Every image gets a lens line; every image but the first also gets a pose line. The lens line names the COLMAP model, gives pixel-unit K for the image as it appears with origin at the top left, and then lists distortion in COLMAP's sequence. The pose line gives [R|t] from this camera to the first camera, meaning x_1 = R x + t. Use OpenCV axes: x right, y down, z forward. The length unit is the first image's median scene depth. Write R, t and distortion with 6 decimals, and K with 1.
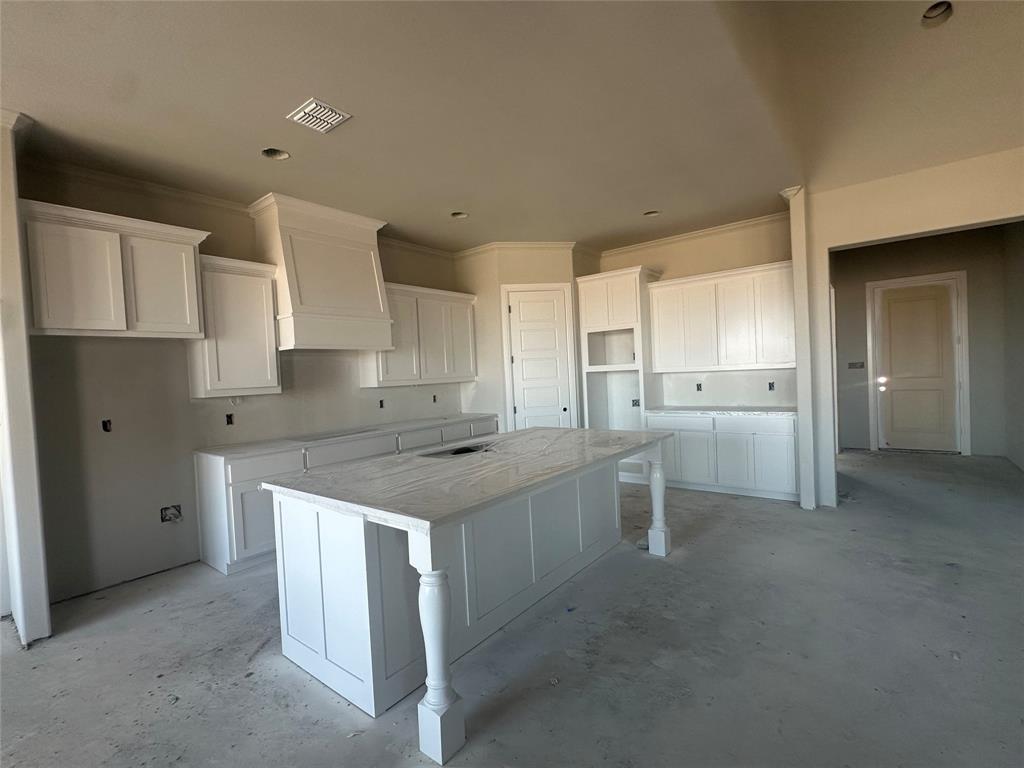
lens RADIAL K [[468.3, 0, 509.3], [0, 468.3, 383.8], [0, 0, 1]] dist [0.001050, 0.000239]
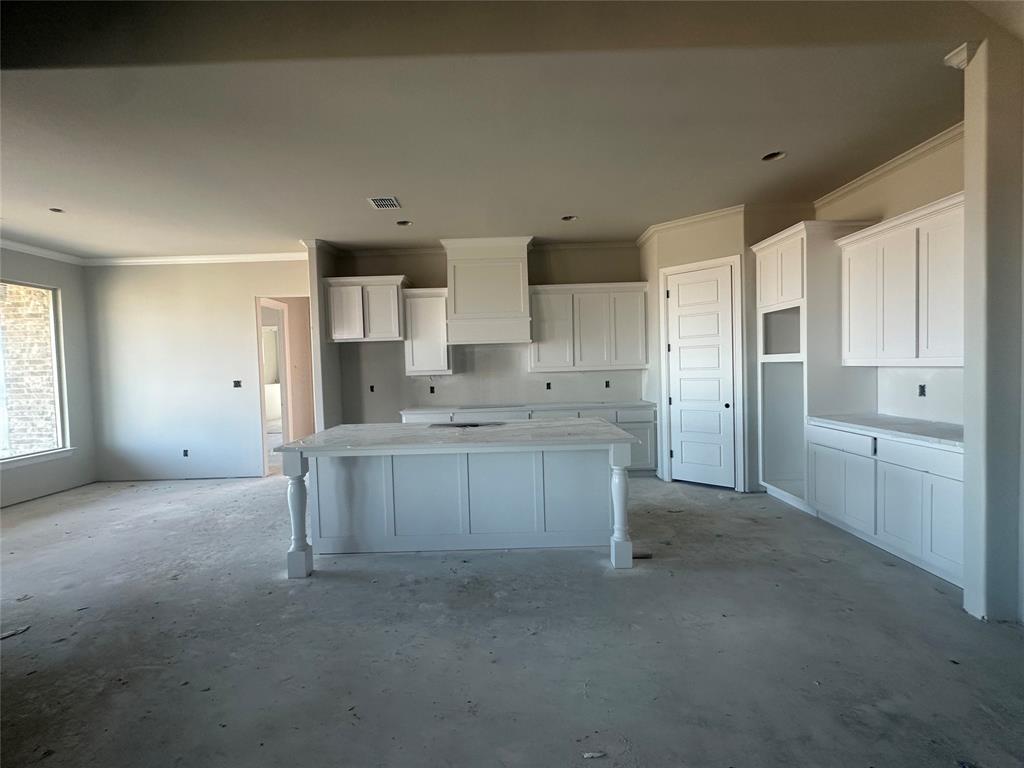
lens RADIAL K [[468.3, 0, 509.3], [0, 468.3, 383.8], [0, 0, 1]] dist [0.001050, 0.000239]
pose [[0.620444, 0.058366, -0.782076, 0.603424], [-0.018262, 0.998032, 0.059995, -0.032719], [0.784038, -0.022942, 0.620289, 0.177335]]
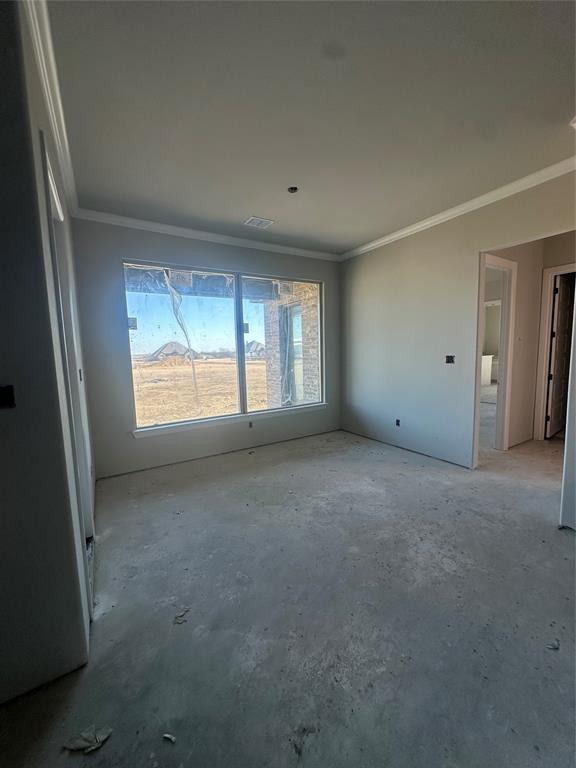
lens RADIAL K [[305.9, 0, 288.0], [0, 305.9, 384.0], [0, 0, 1]] dist [-0.000477, 0.000015]
pose [[-0.340118, 0.157452, -0.927108, 0.011795], [0.023703, 0.987006, 0.158928, -0.011923], [0.940084, 0.032079, -0.339430, 0.266794]]
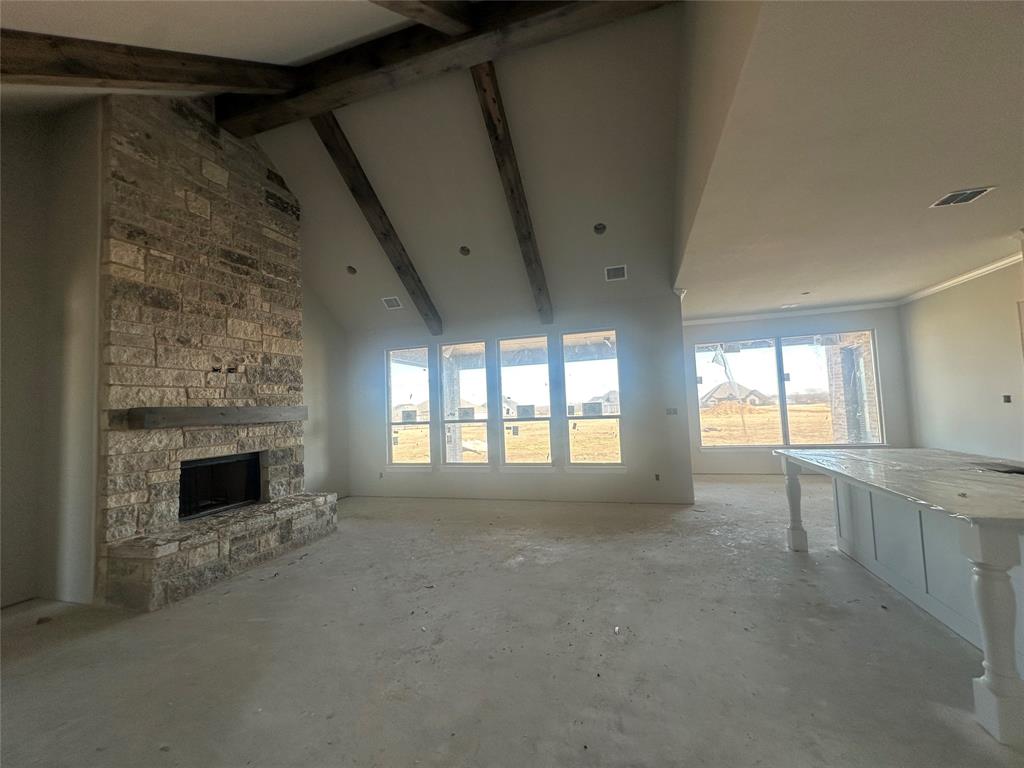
lens RADIAL K [[407.8, 0, 512.0], [0, 407.8, 384.0], [0, 0, 1]] dist [-0.000477, 0.000015]
pose [[-0.926646, 0.065453, -0.370194, 0.683620], [0.078703, 0.996681, -0.020784, -0.056156], [0.367605, -0.048394, -0.928722, 0.850693]]
